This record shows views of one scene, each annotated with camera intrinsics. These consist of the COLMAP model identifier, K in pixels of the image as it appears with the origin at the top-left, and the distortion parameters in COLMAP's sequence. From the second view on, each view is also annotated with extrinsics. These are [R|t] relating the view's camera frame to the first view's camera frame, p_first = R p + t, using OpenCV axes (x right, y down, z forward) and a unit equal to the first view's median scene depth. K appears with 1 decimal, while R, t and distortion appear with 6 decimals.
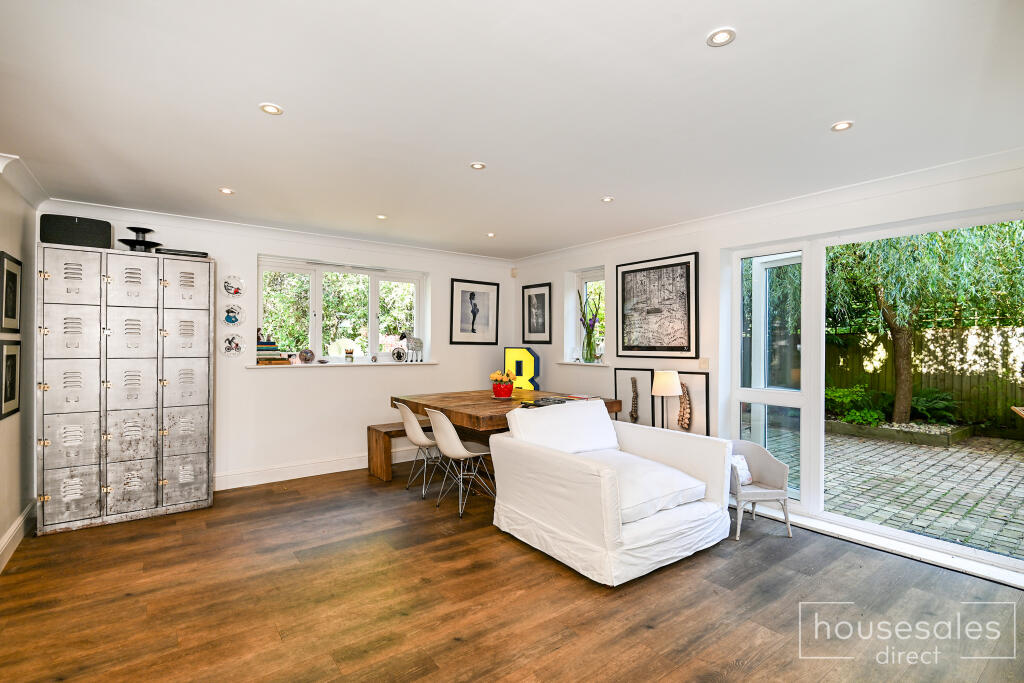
lens RADIAL K [[469.9, 0, 506.5], [0, 469.9, 341.8], [0, 0, 1]] dist [-0.002745, -0.000085]
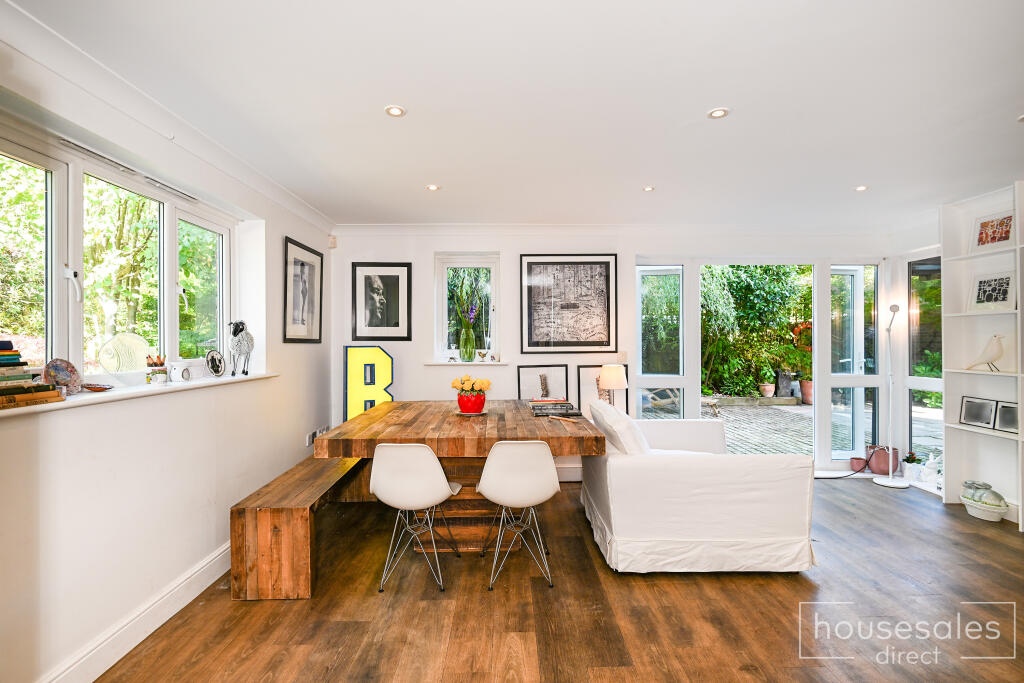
lens RADIAL K [[469.9, 0, 509.0], [0, 469.9, 338.8], [0, 0, 1]] dist [-0.002745, -0.000085]
pose [[0.595547, -0.005385, 0.803302, -0.566687], [0.005395, 0.999982, 0.002704, 0.000182], [-0.803302, 0.002724, 0.595565, 0.510795]]
